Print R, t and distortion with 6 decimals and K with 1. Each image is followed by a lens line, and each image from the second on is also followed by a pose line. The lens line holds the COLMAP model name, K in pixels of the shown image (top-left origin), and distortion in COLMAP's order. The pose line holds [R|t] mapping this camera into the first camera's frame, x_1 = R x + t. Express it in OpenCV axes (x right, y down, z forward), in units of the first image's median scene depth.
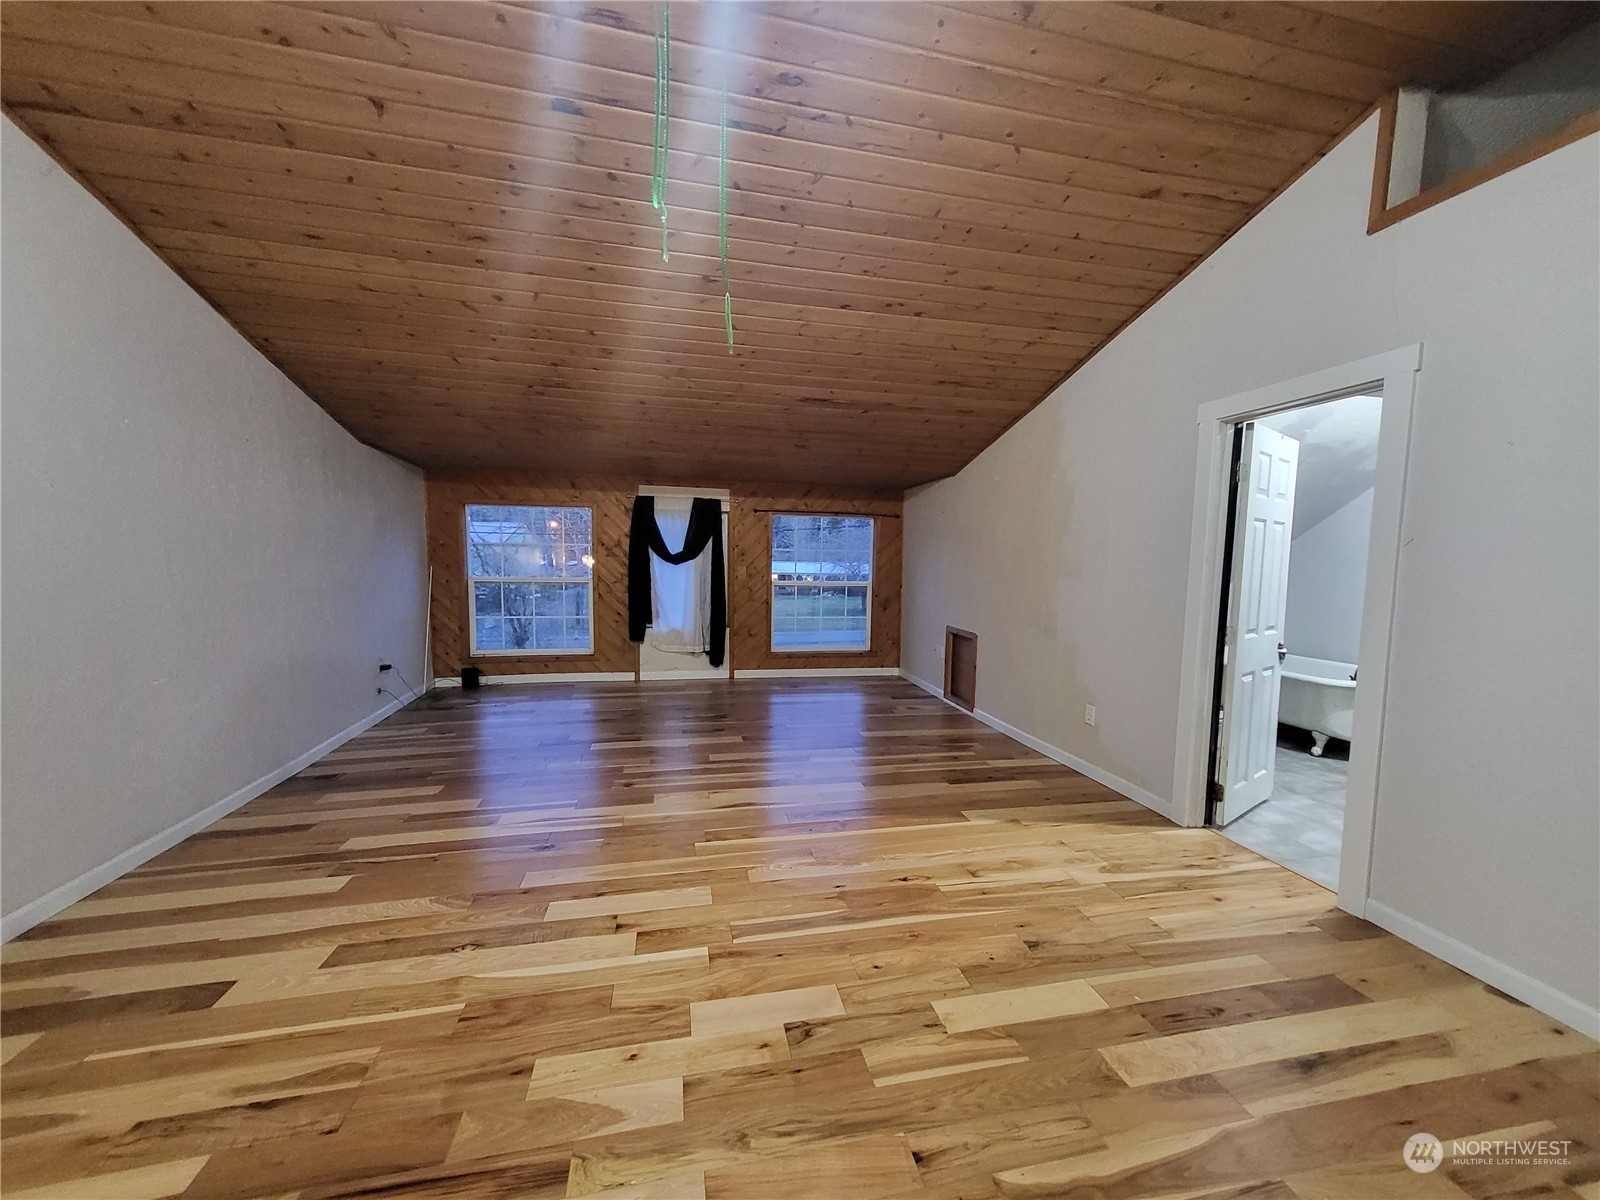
lens RADIAL K [[628.9, 0, 812.8], [0, 628.9, 607.6], [0, 0, 1]] dist [0.007062, -0.000305]
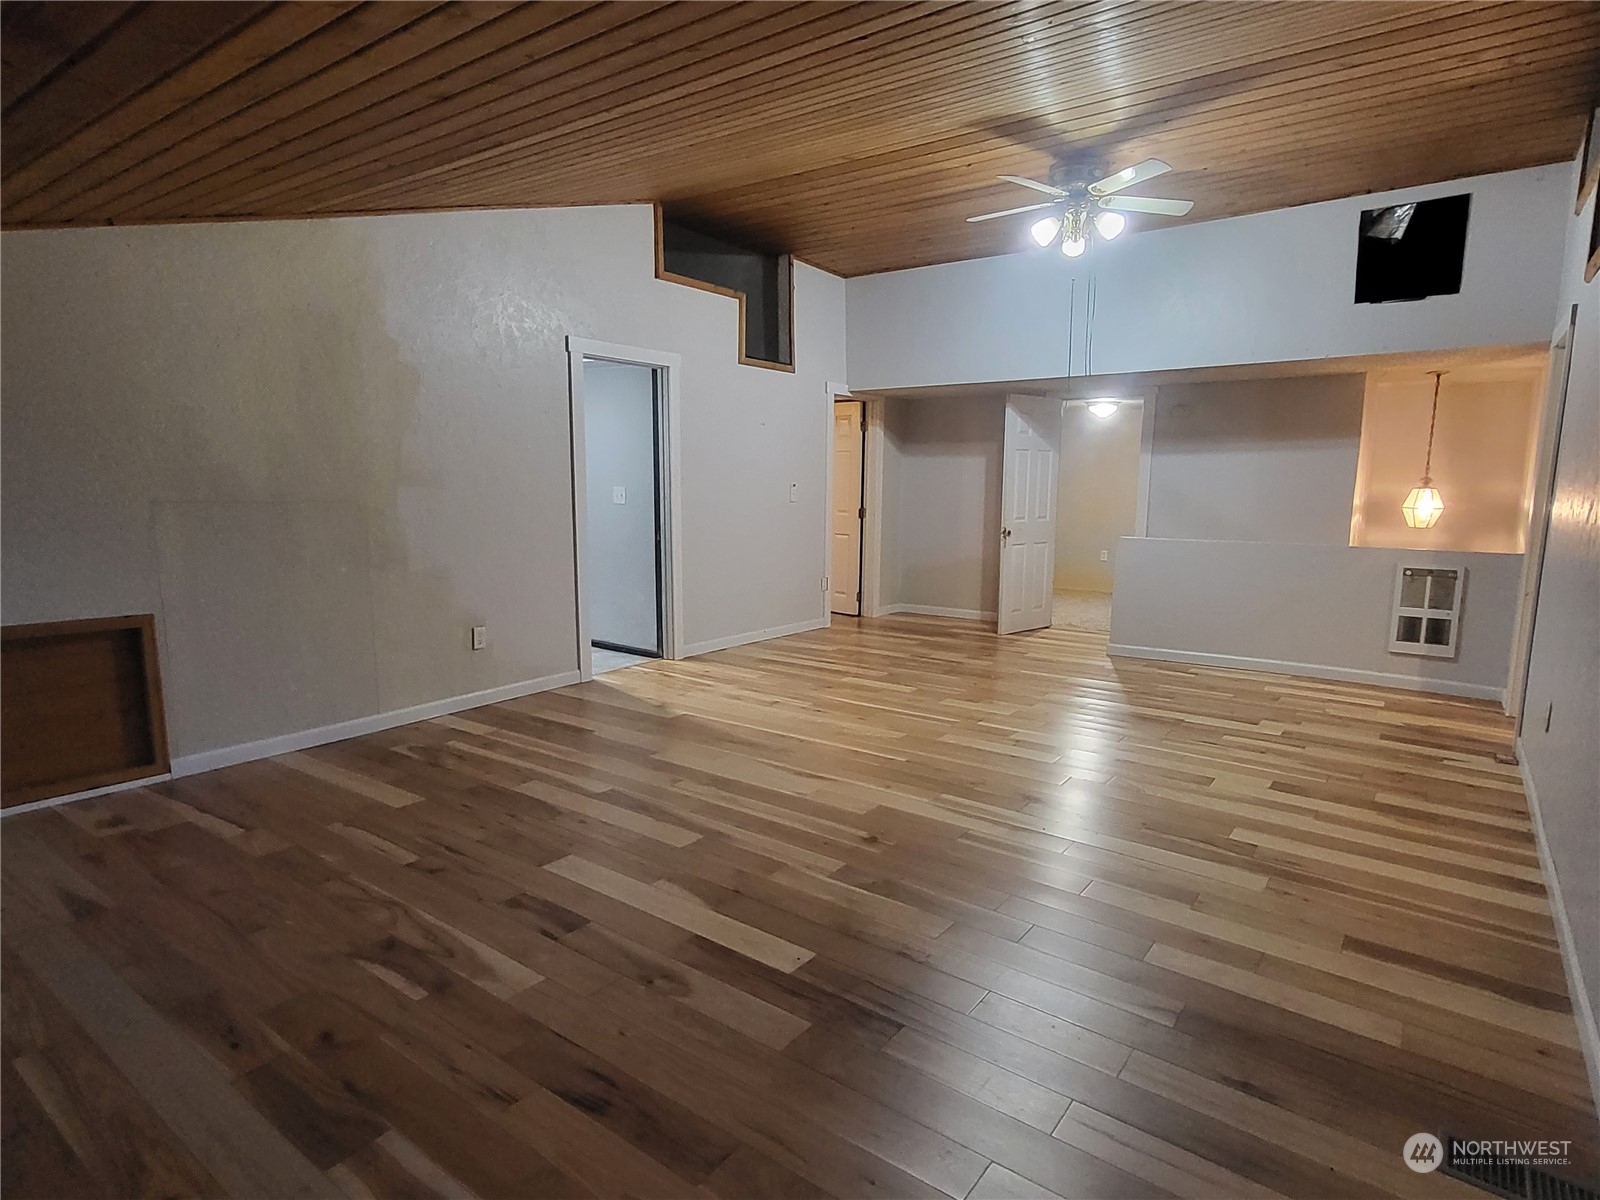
lens RADIAL K [[880.7, 0, 812.0], [0, 880.7, 604.2], [0, 0, 1]] dist [0.000786, -0.000444]
pose [[-0.652219, -0.131470, 0.746543, -0.586176], [0.041923, 0.977082, 0.208695, -0.088472], [-0.756871, 0.167412, -0.631759, 1.038137]]
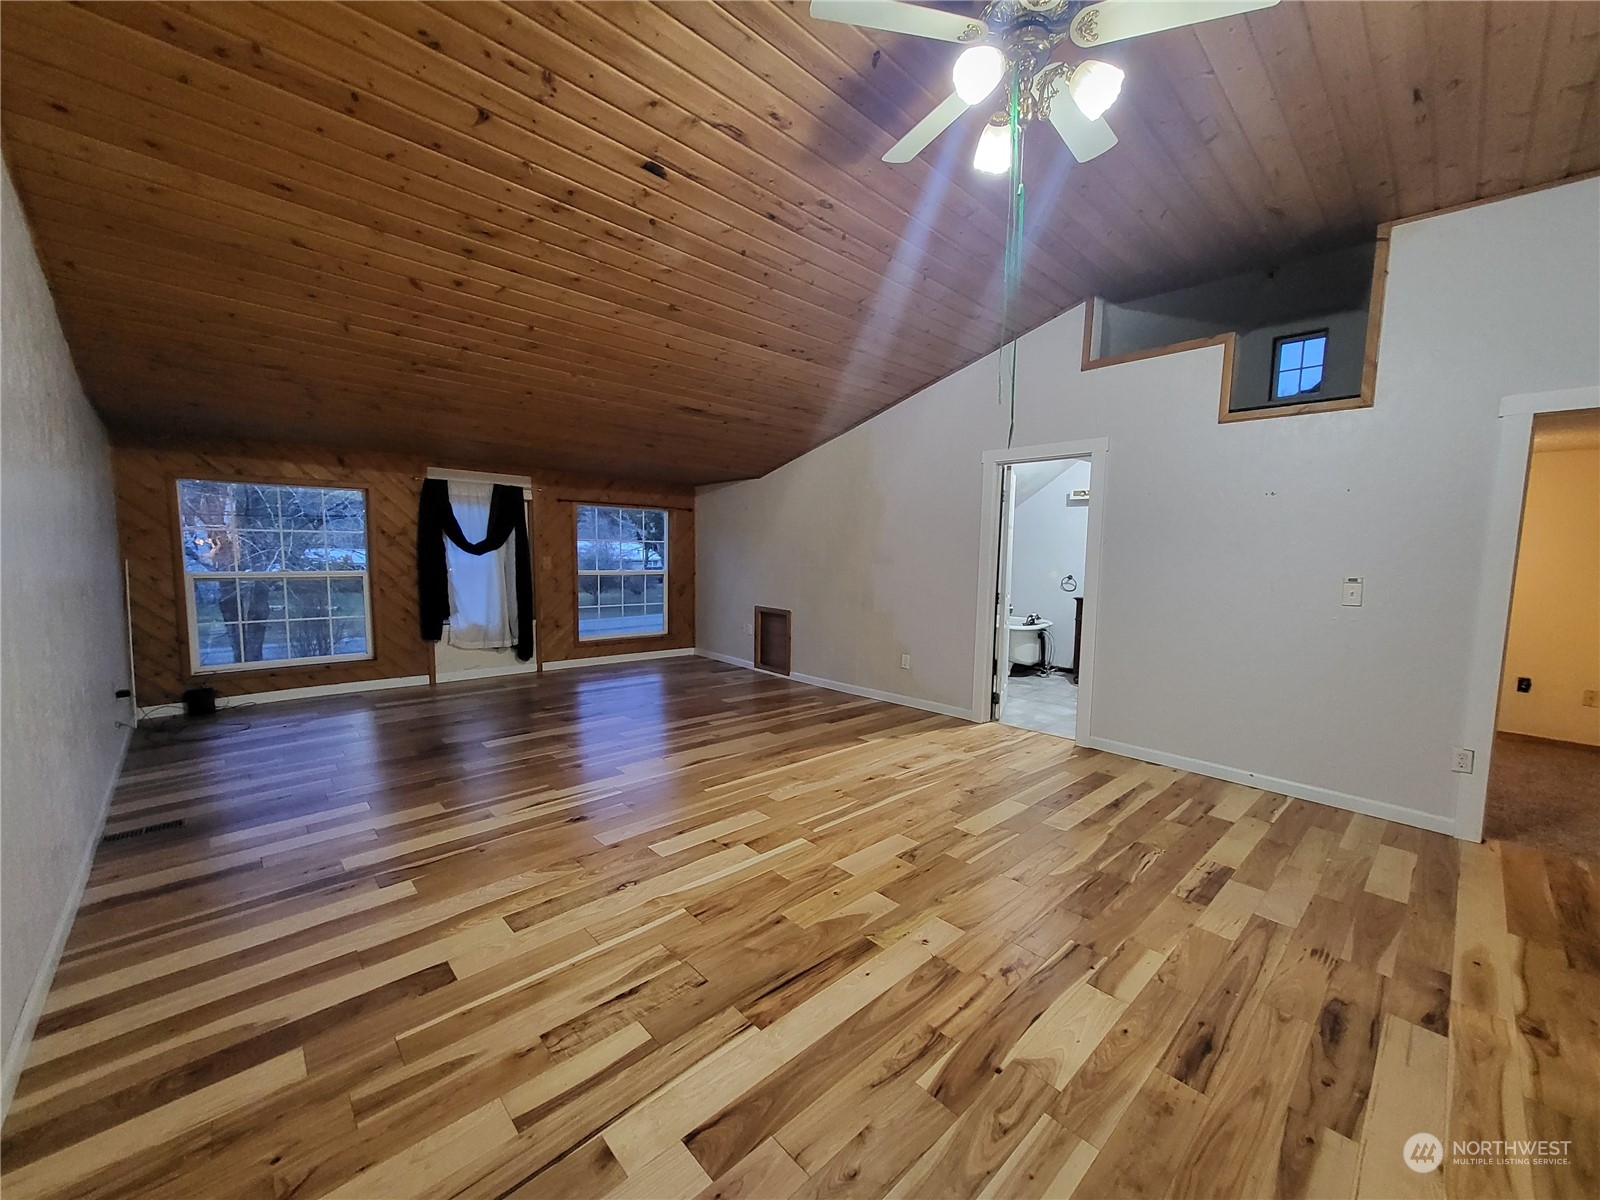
lens RADIAL K [[628.9, 0, 812.8], [0, 628.9, 607.6], [0, 0, 1]] dist [0.007062, -0.000305]
pose [[0.859045, -0.048203, 0.509625, -0.319644], [0.038090, 0.998816, 0.030267, 0.000171], [-0.510480, -0.006590, 0.859864, -0.069756]]
